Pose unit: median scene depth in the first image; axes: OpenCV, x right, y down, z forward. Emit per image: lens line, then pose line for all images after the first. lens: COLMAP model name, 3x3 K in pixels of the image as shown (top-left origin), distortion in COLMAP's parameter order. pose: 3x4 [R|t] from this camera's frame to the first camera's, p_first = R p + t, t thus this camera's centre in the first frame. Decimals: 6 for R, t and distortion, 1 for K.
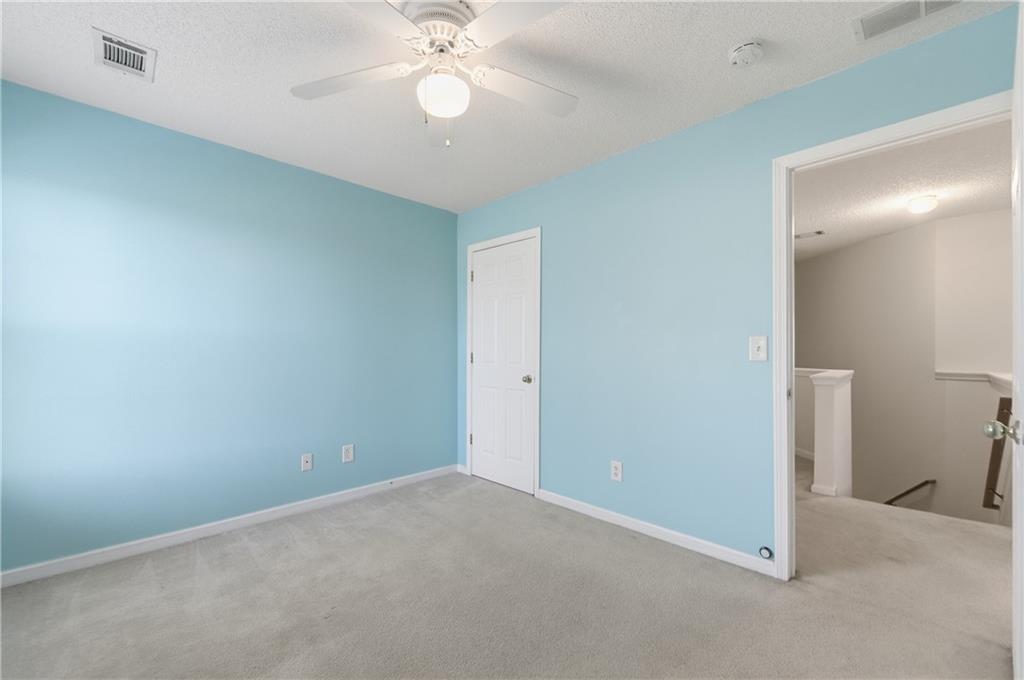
lens RADIAL K [[409.6, 0, 513.2], [0, 409.6, 348.0], [0, 0, 1]] dist [-0.000922, -0.000202]
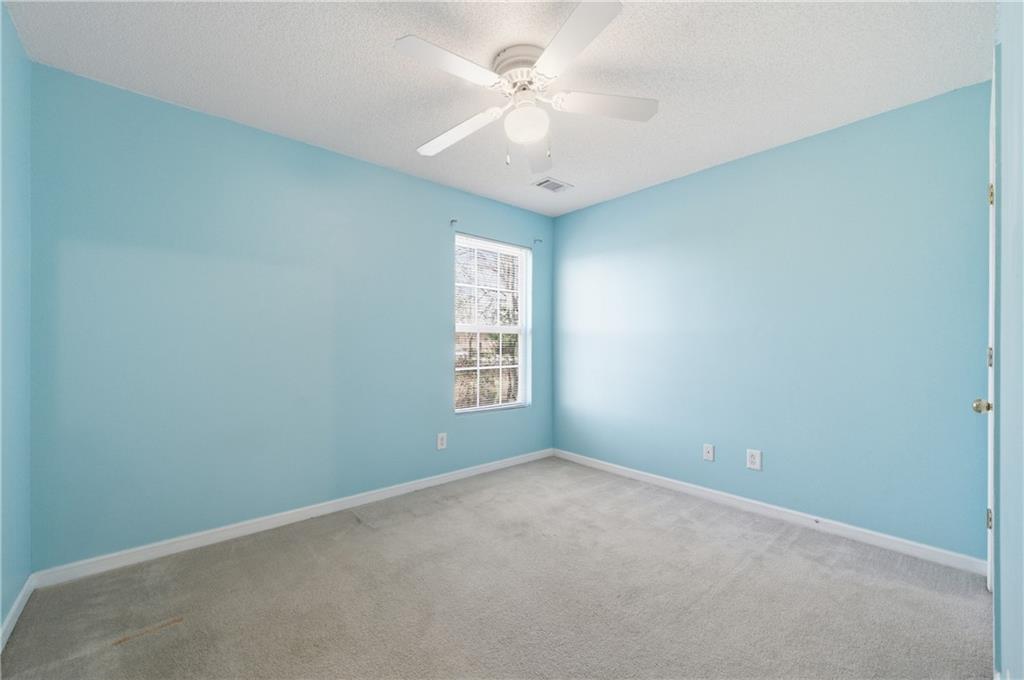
lens RADIAL K [[409.6, 0, 512.9], [0, 409.6, 341.8], [0, 0, 1]] dist [-0.000922, -0.000202]
pose [[-0.071462, -0.008405, -0.997408, 0.562462], [0.010556, 0.999902, -0.009183, 0.005240], [0.997387, -0.011185, -0.071367, 0.587088]]
